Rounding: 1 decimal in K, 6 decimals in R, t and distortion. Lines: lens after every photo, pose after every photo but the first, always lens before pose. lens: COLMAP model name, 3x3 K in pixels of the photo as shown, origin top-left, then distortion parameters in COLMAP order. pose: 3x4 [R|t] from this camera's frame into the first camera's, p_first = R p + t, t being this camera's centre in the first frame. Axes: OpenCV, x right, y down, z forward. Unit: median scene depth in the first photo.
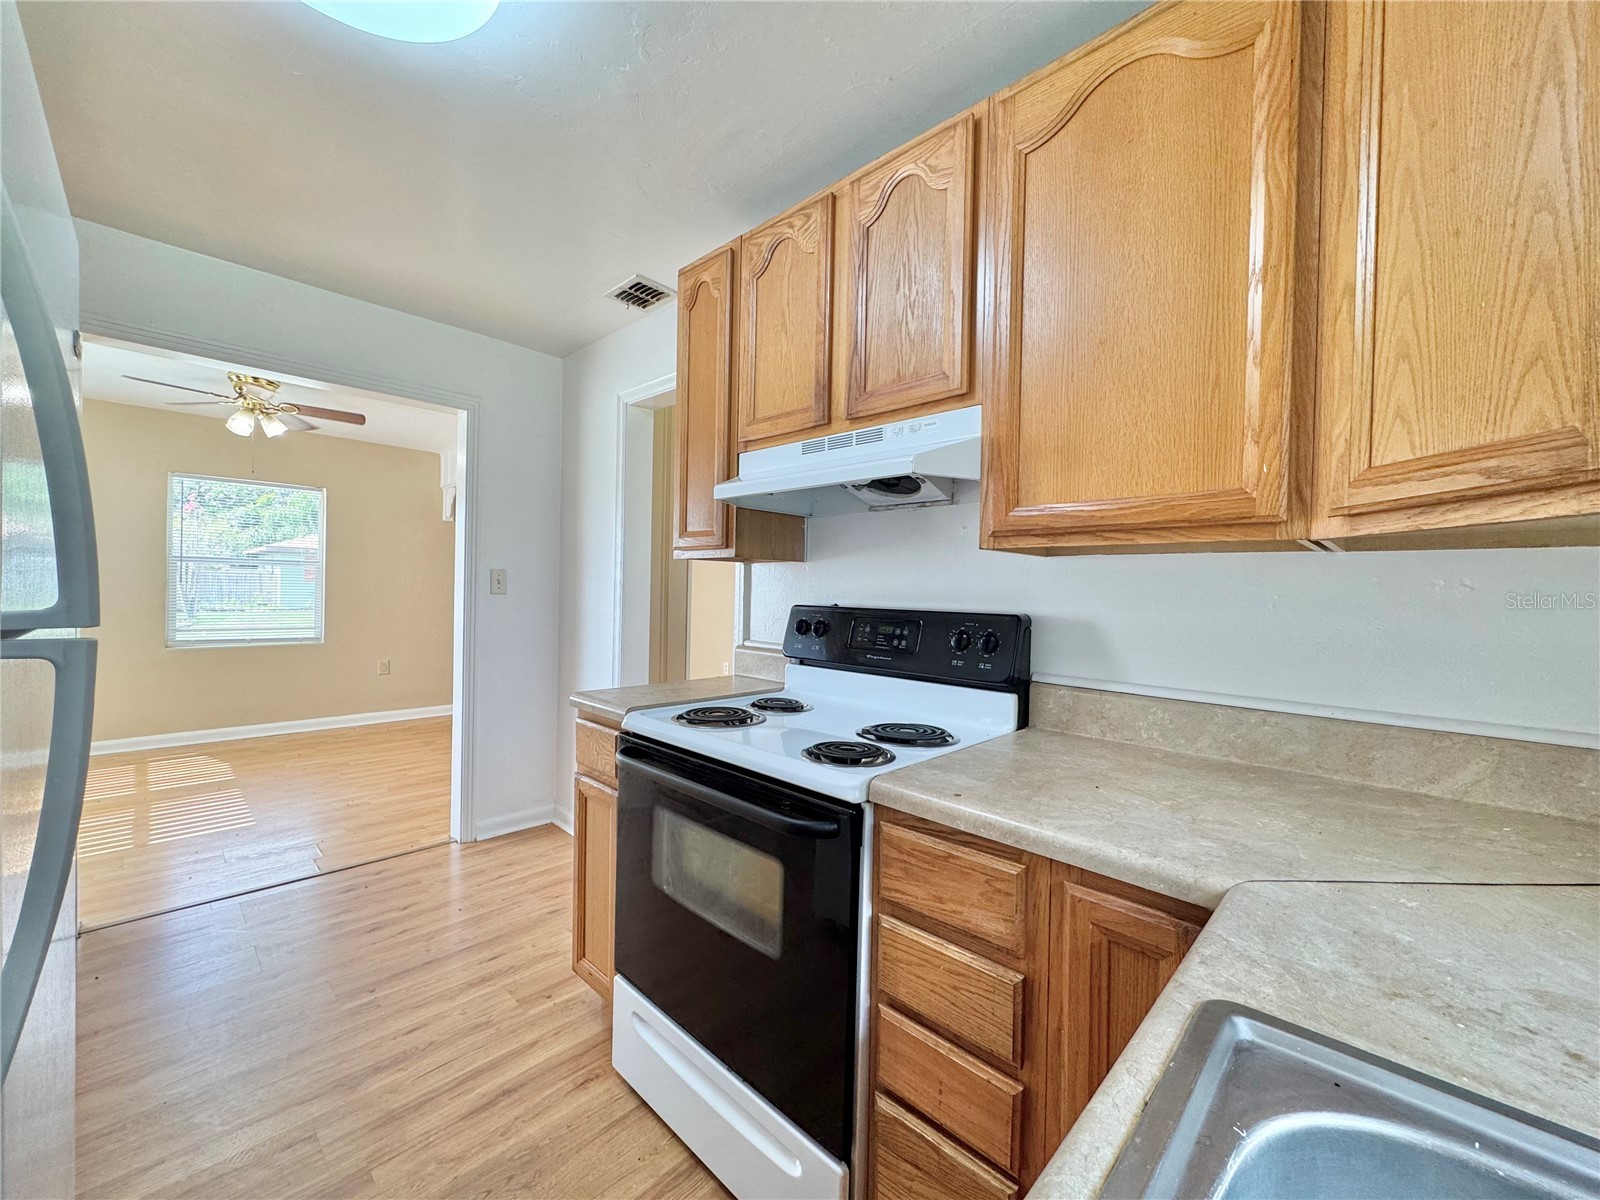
lens RADIAL K [[638.6, 0, 802.3], [0, 638.6, 600.3], [0, 0, 1]] dist [-0.003314, 0.000281]
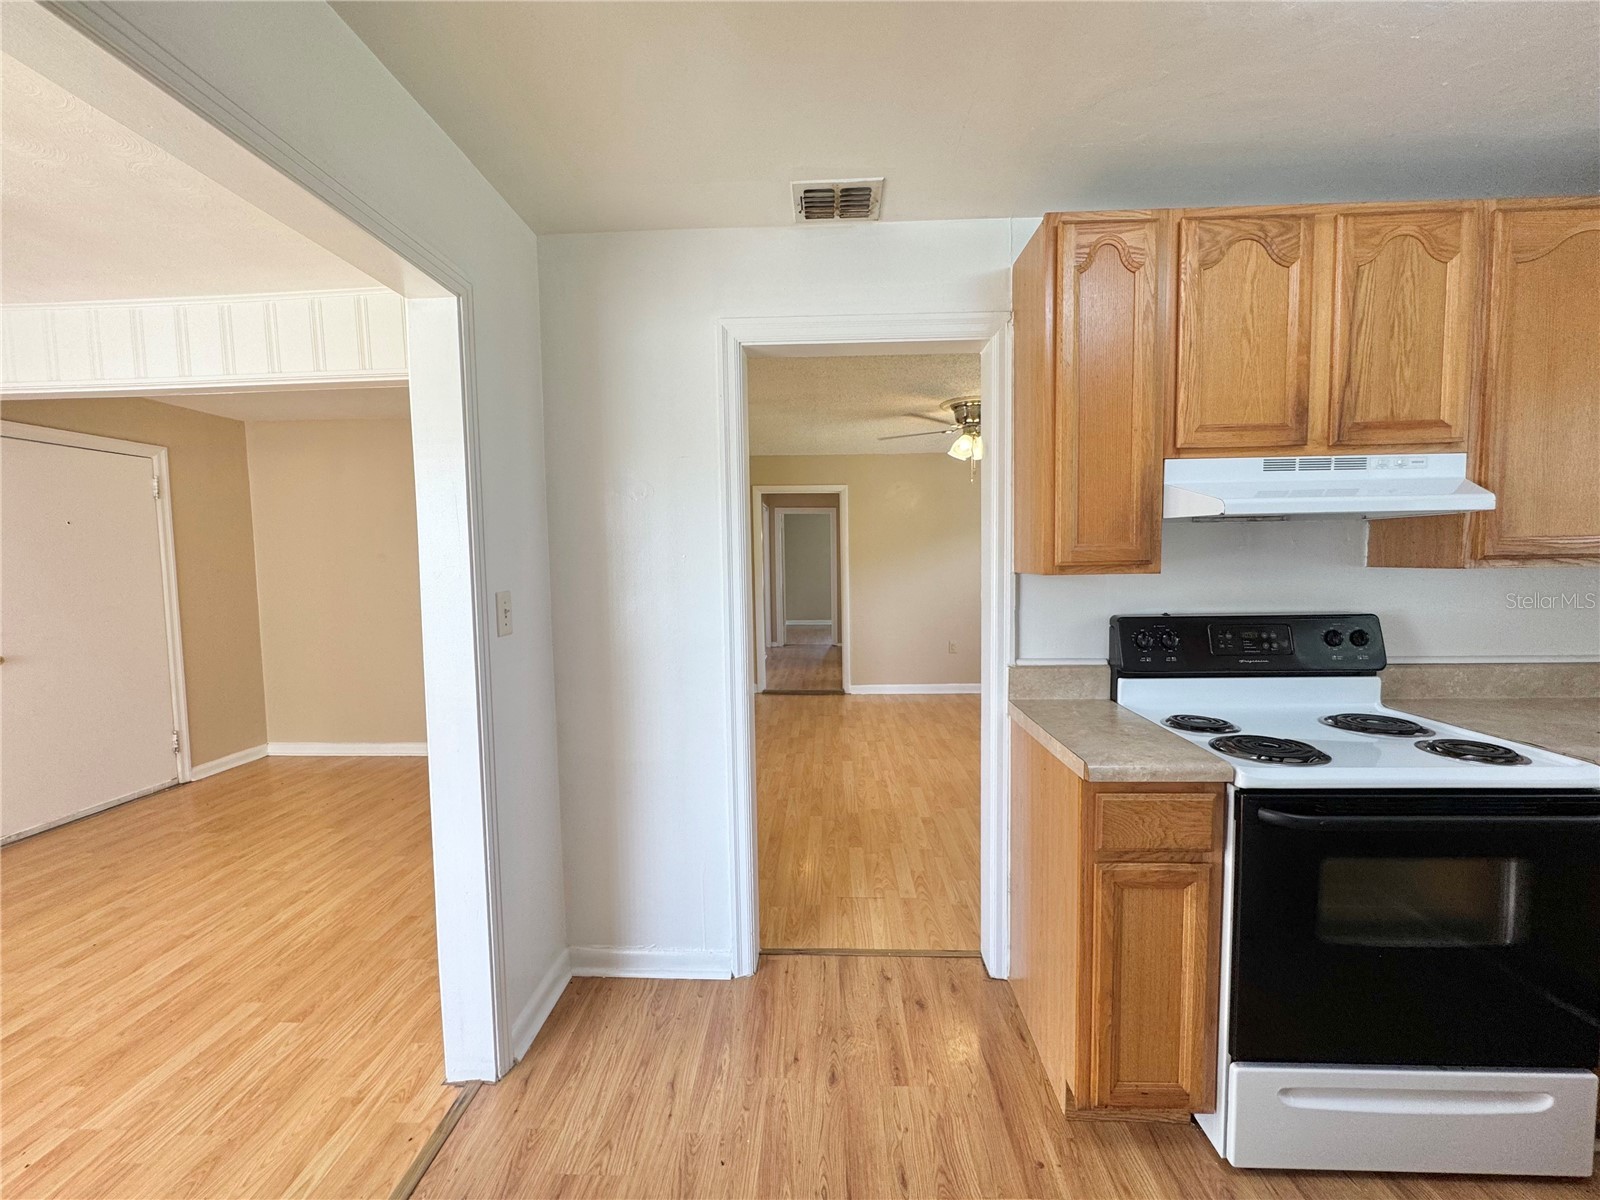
lens RADIAL K [[638.6, 0, 802.3], [0, 638.6, 600.3], [0, 0, 1]] dist [-0.003314, 0.000281]
pose [[0.743673, -0.079305, 0.663823, -1.154516], [0.043403, 0.996572, 0.070434, -0.122387], [-0.667133, -0.023568, 0.744566, 0.701026]]
